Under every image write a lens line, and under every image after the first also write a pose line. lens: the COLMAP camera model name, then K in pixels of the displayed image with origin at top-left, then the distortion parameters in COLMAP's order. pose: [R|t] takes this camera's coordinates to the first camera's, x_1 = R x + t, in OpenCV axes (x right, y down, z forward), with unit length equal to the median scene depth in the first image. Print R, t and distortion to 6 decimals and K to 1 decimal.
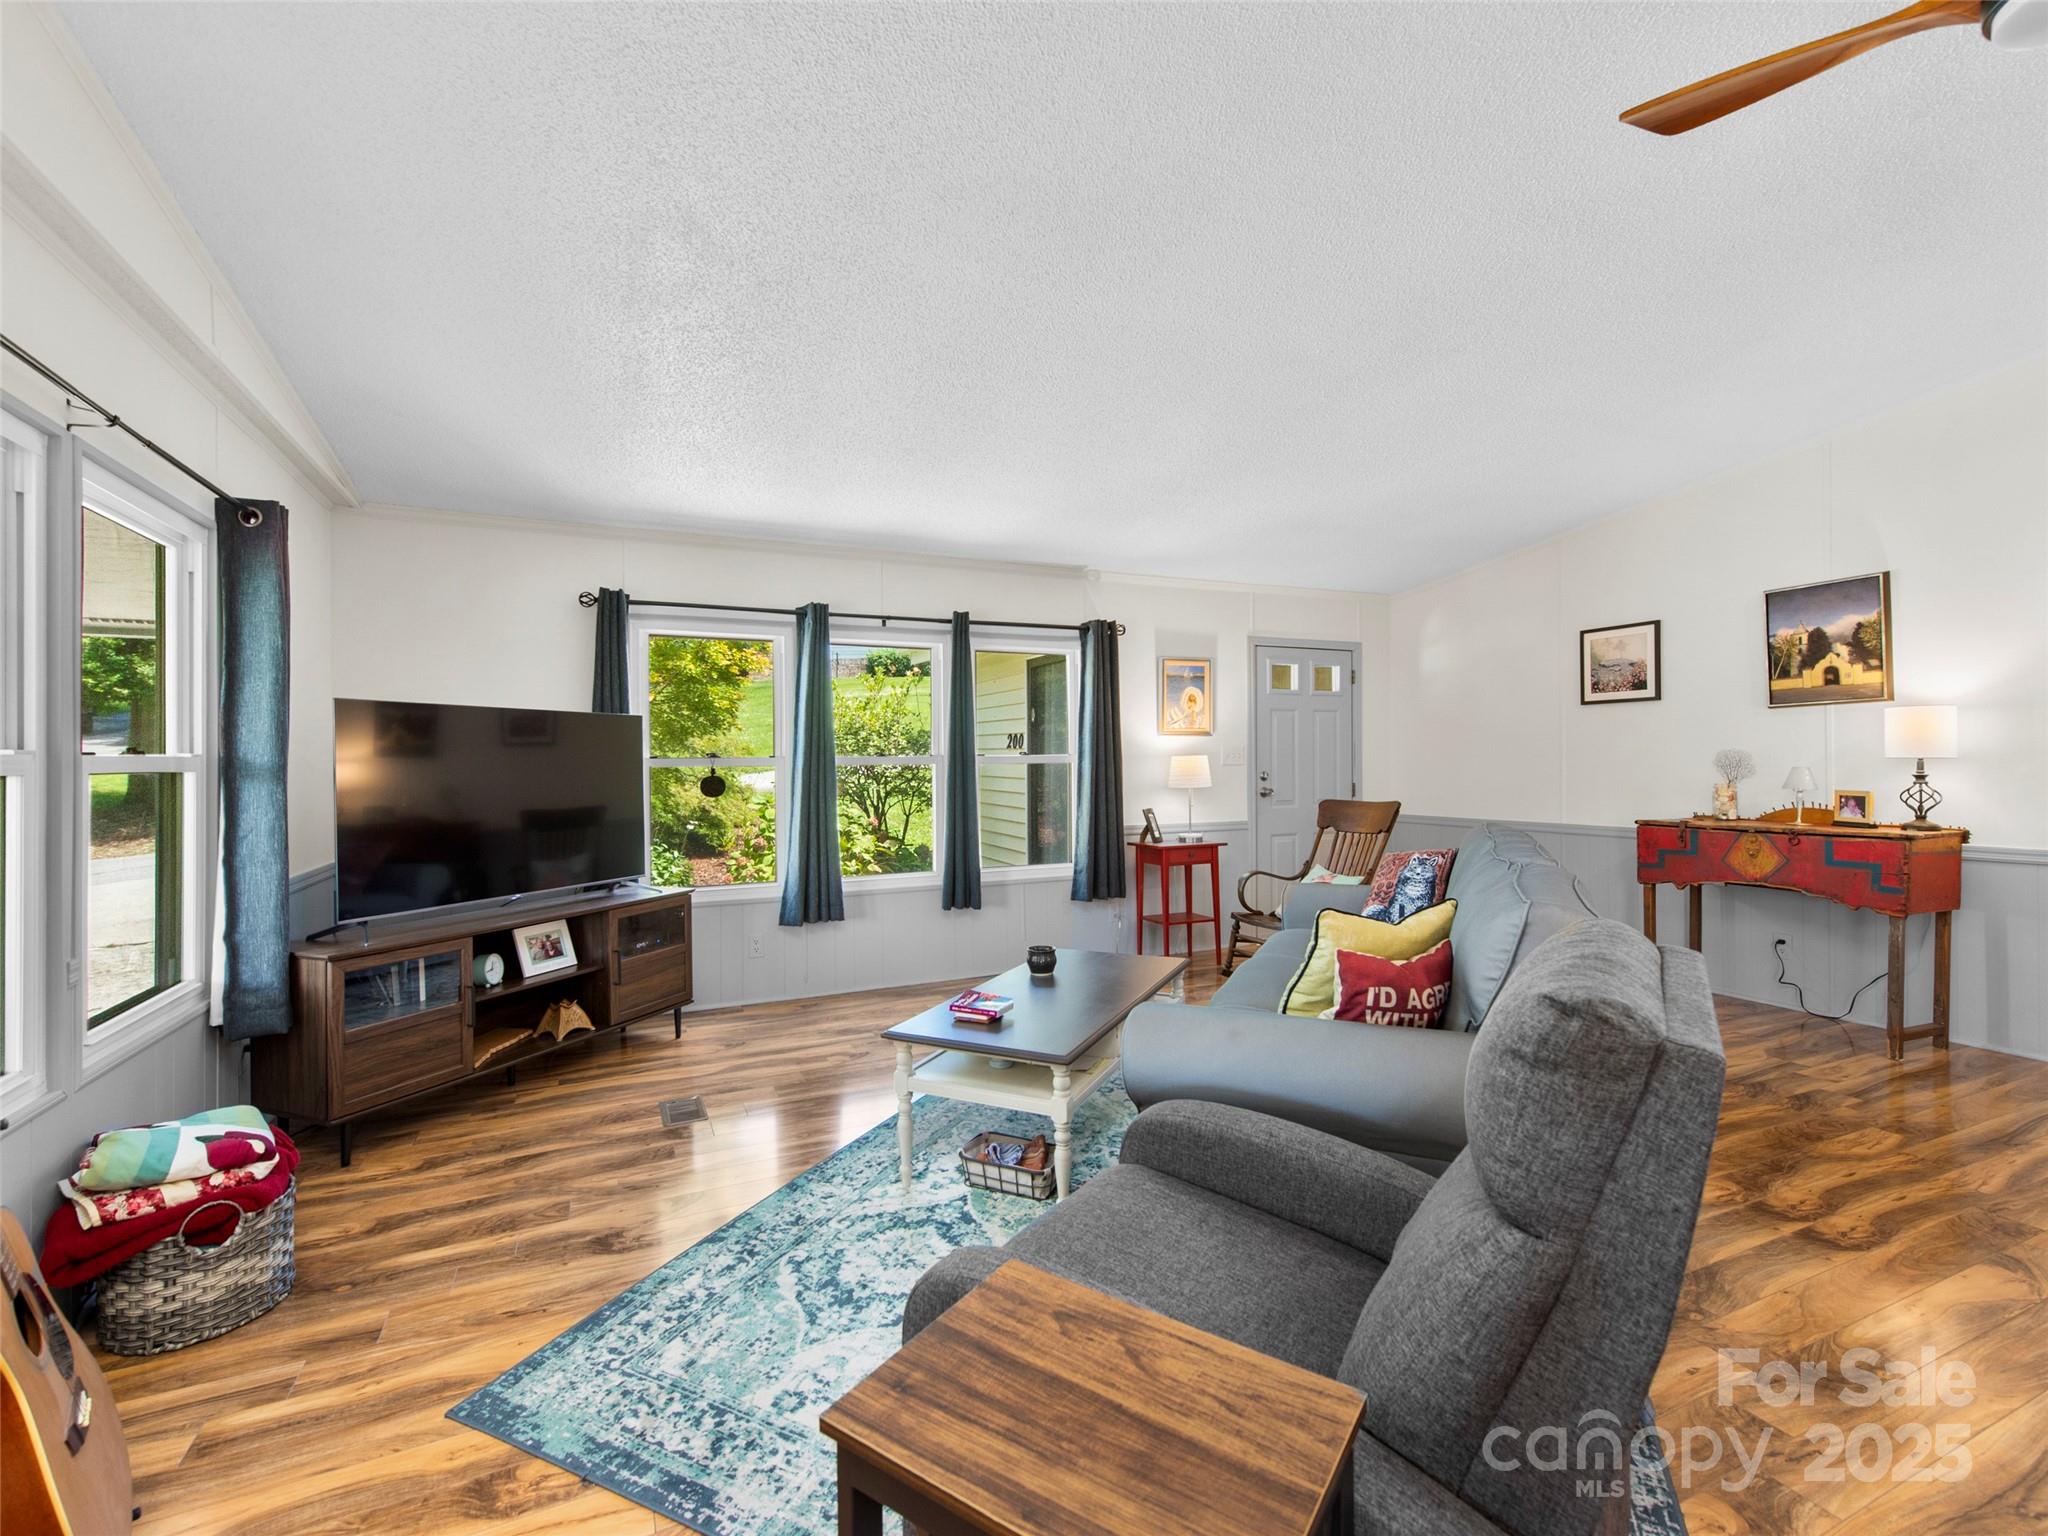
lens RADIAL K [[908.6, 0, 1009.4], [0, 908.6, 762.7], [0, 0, 1]] dist [0.000858, -0.000442]
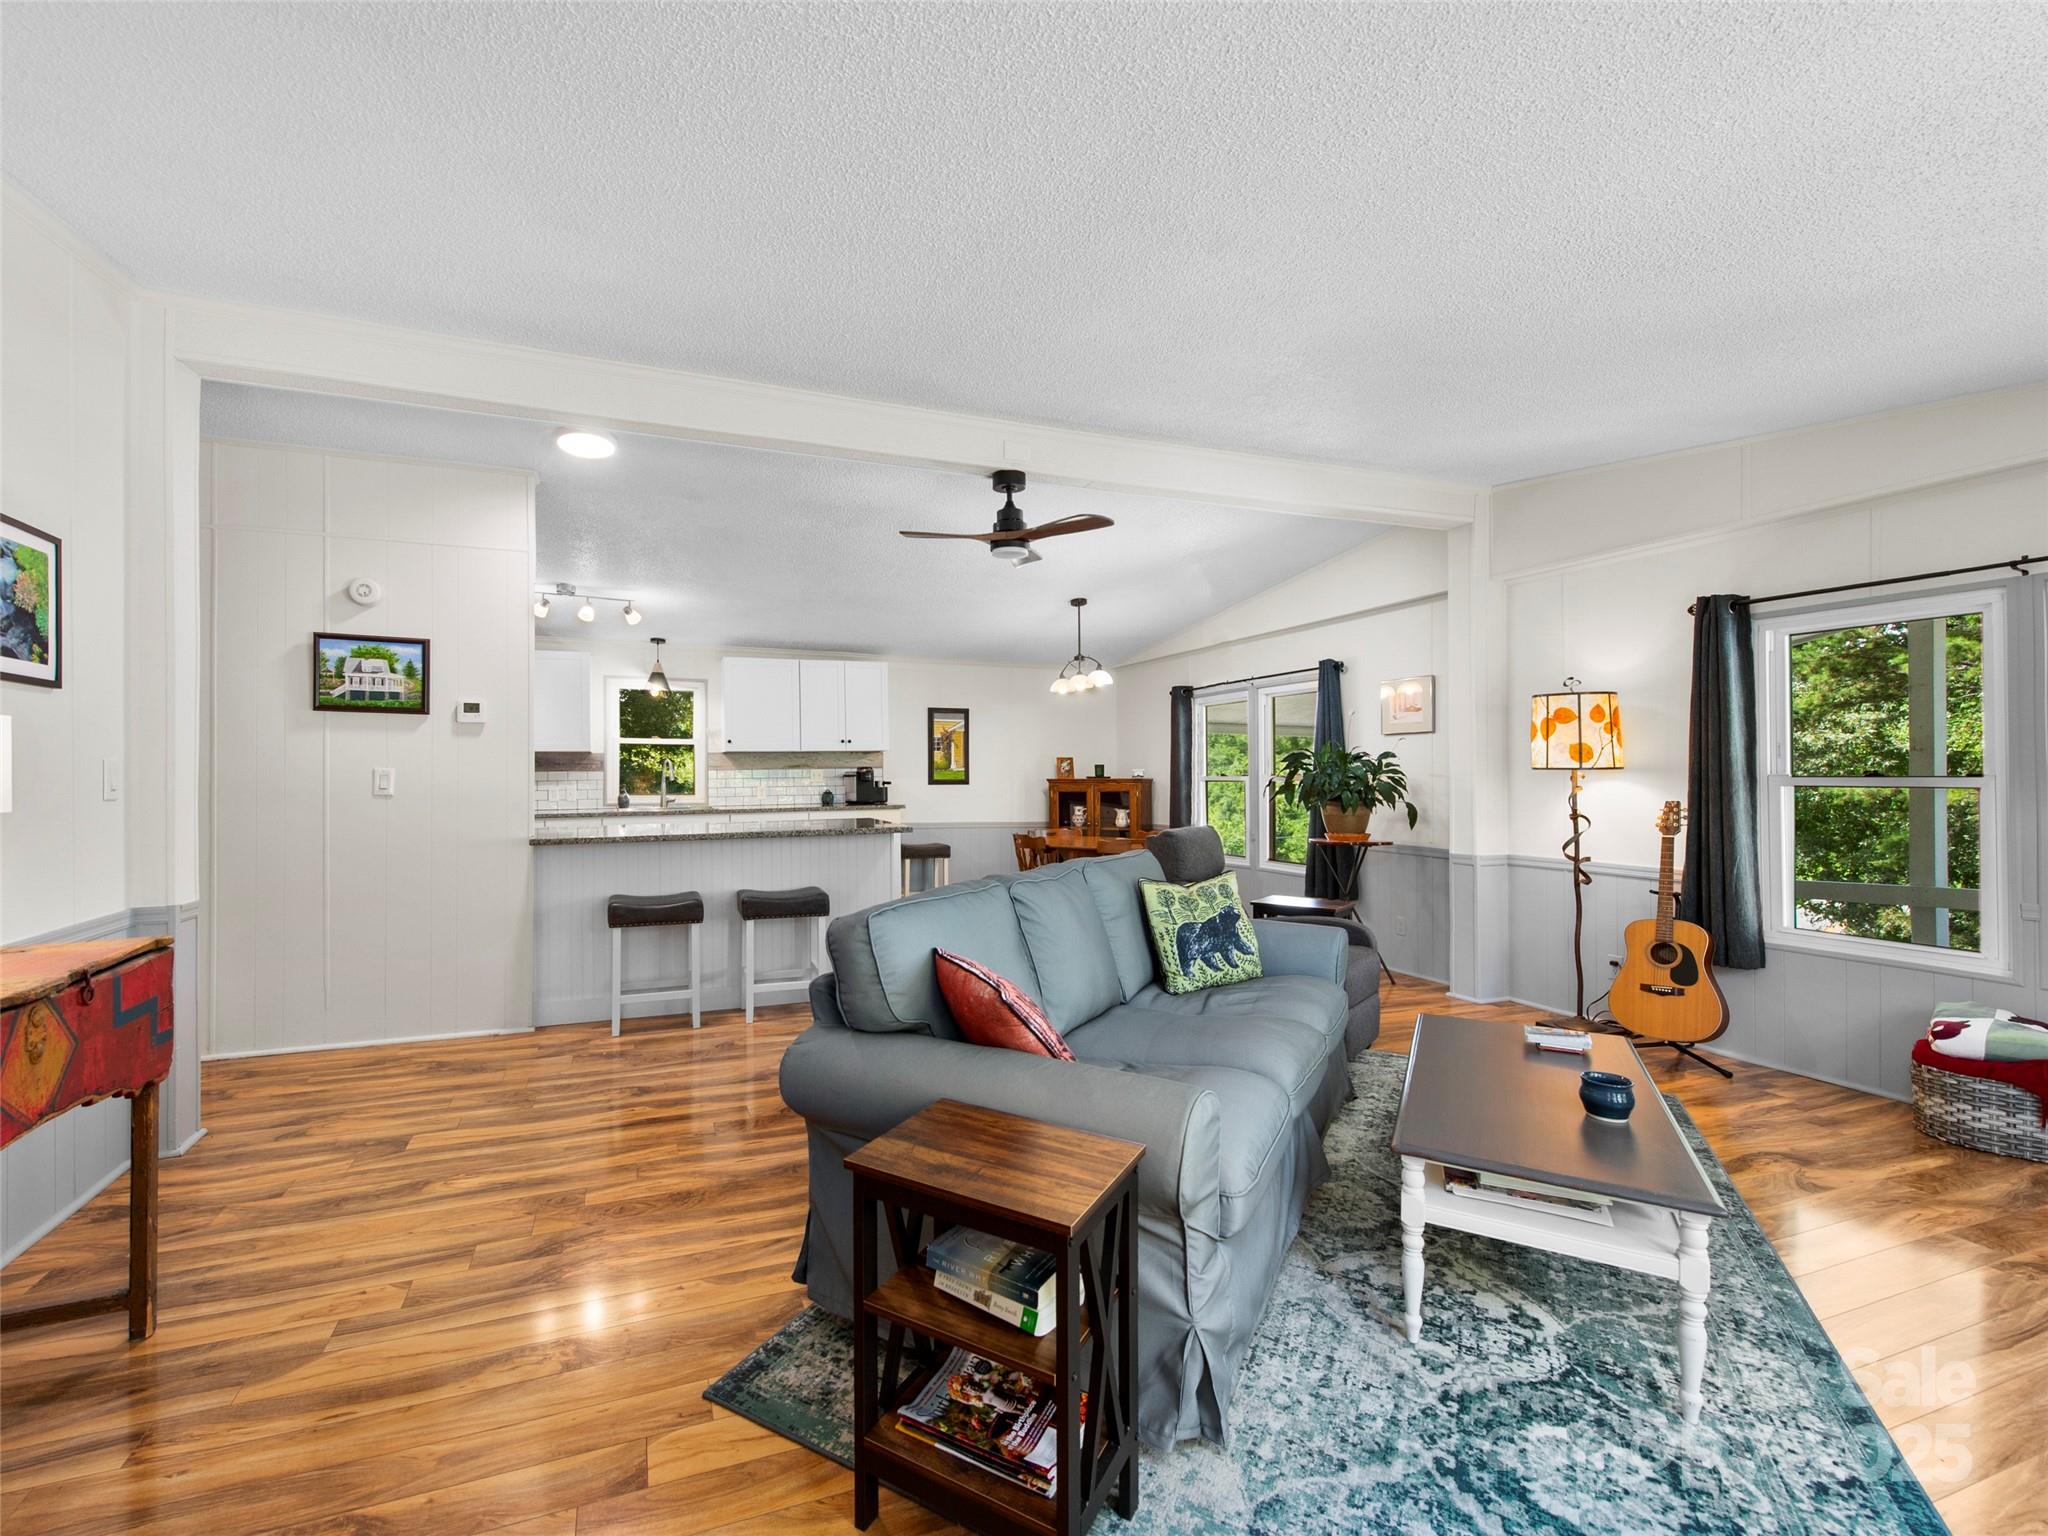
lens RADIAL K [[910.2, 0, 955.5], [0, 910.2, 777.6], [0, 0, 1]] dist [0.020099, -0.008196]
pose [[-0.997414, 0.011499, 0.070947, 0.345212], [0.012161, 0.999886, 0.008906, -0.020145], [-0.070837, 0.009746, -0.997440, 1.275779]]
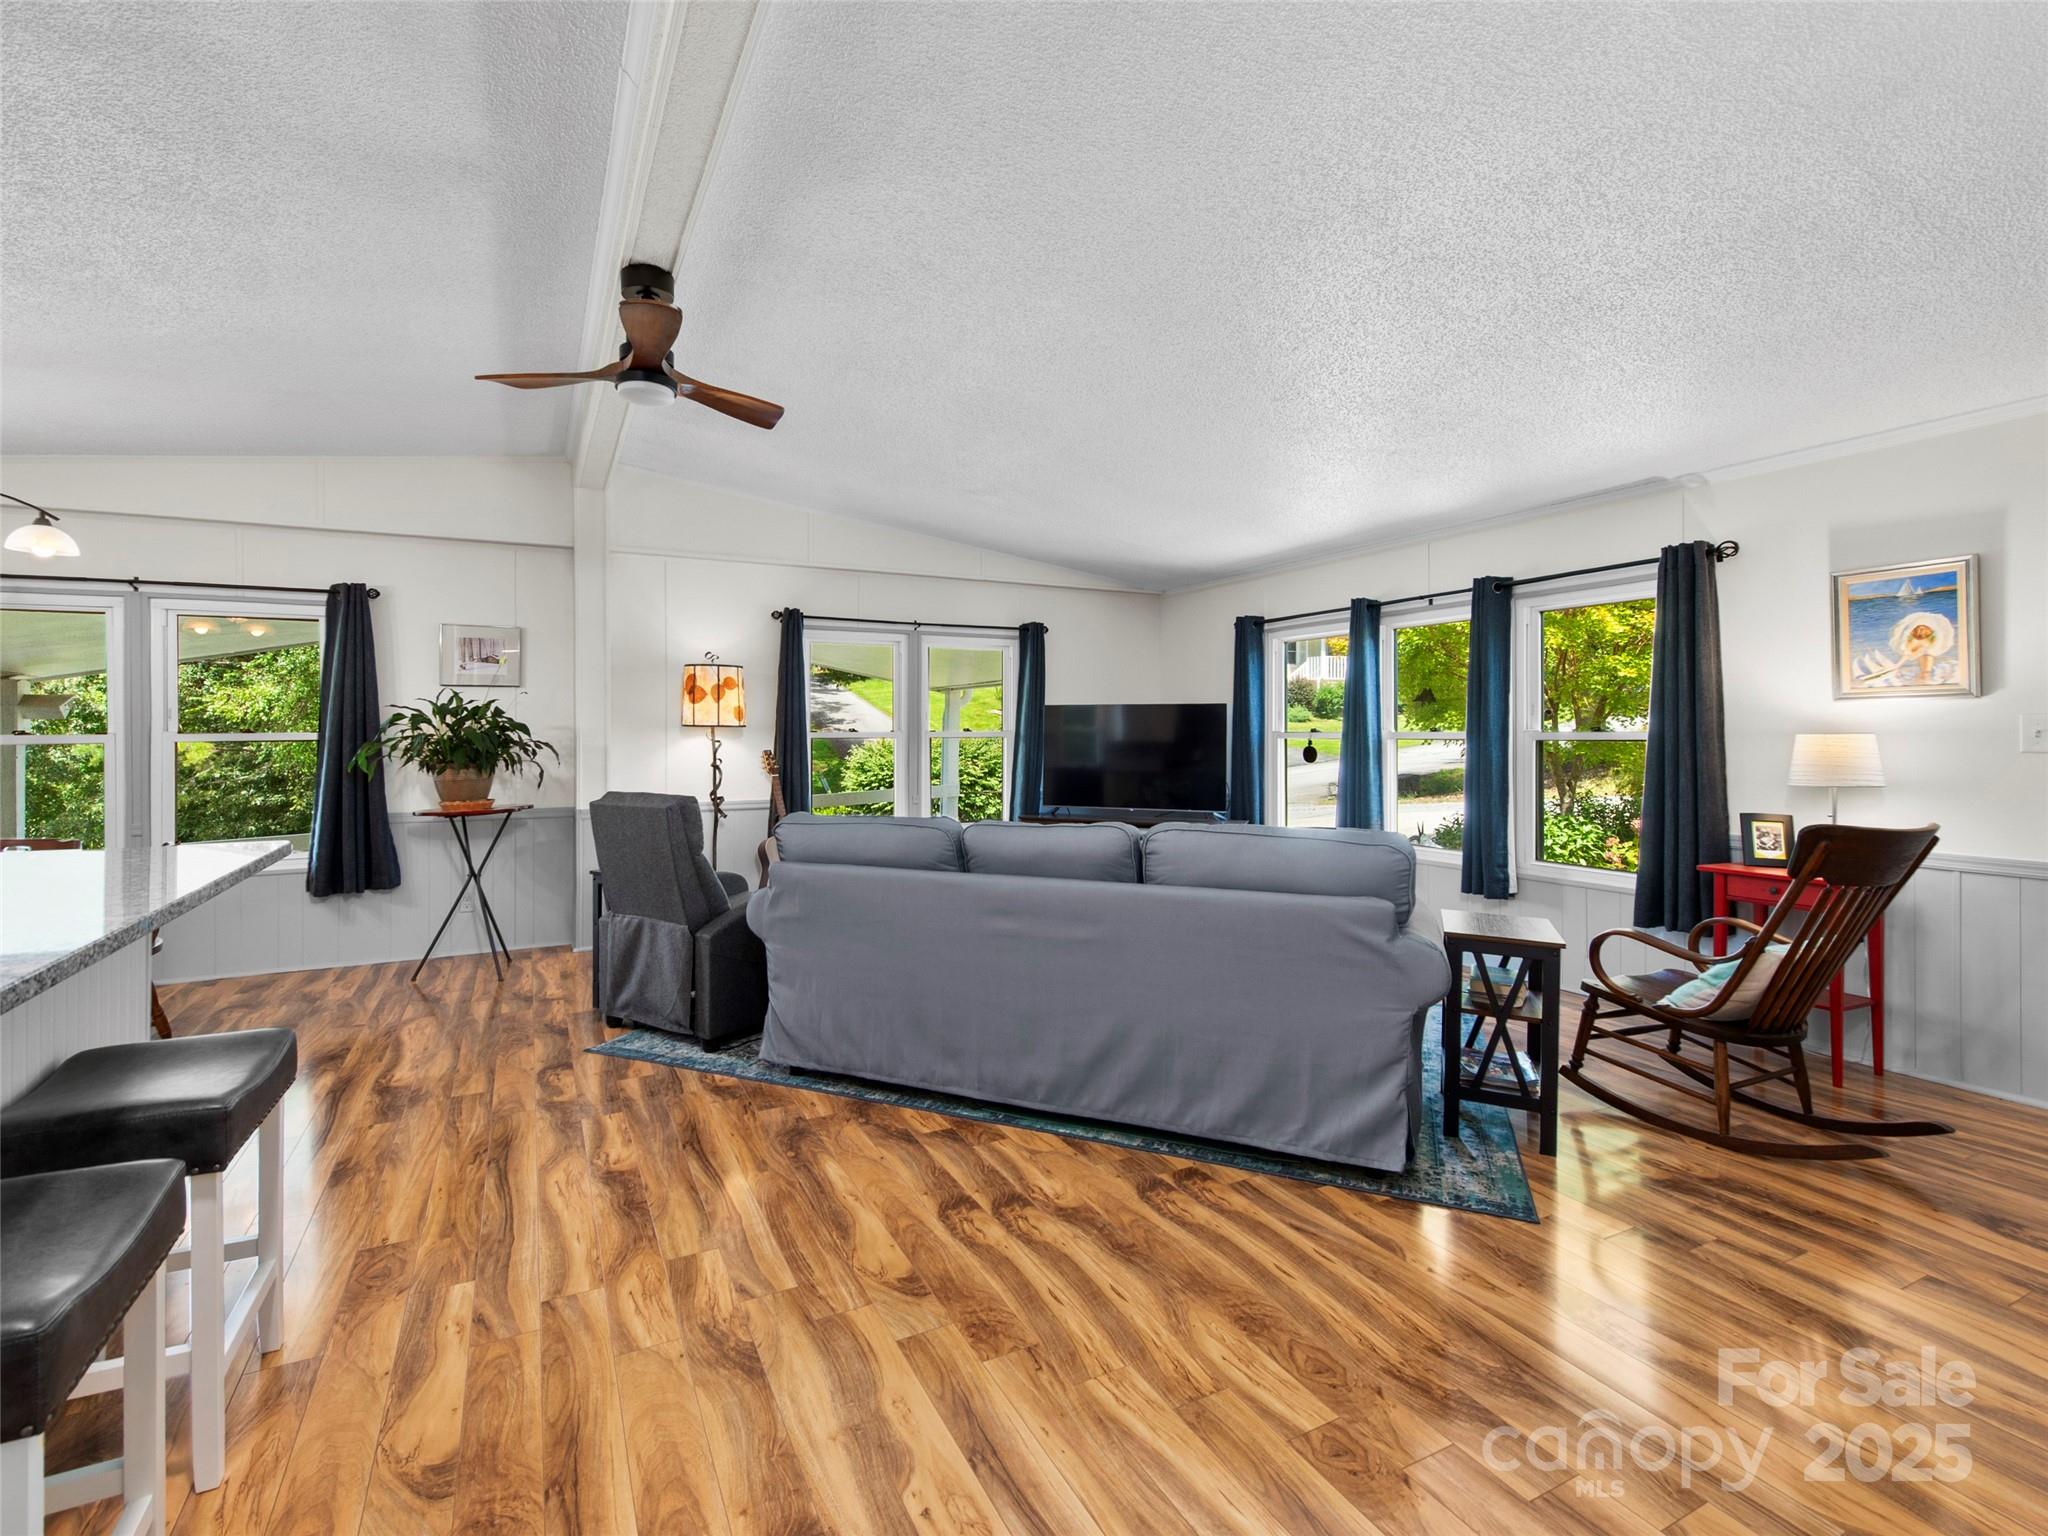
lens RADIAL K [[921.8, 0, 971.6], [0, 921.8, 729.9], [0, 0, 1]] dist [0.012549, -0.000456]
pose [[0.031425, 0.006797, -0.999483, 1.022848], [-0.002527, 0.999974, 0.006721, -0.016382], [0.999503, 0.002315, 0.031441, 0.511976]]
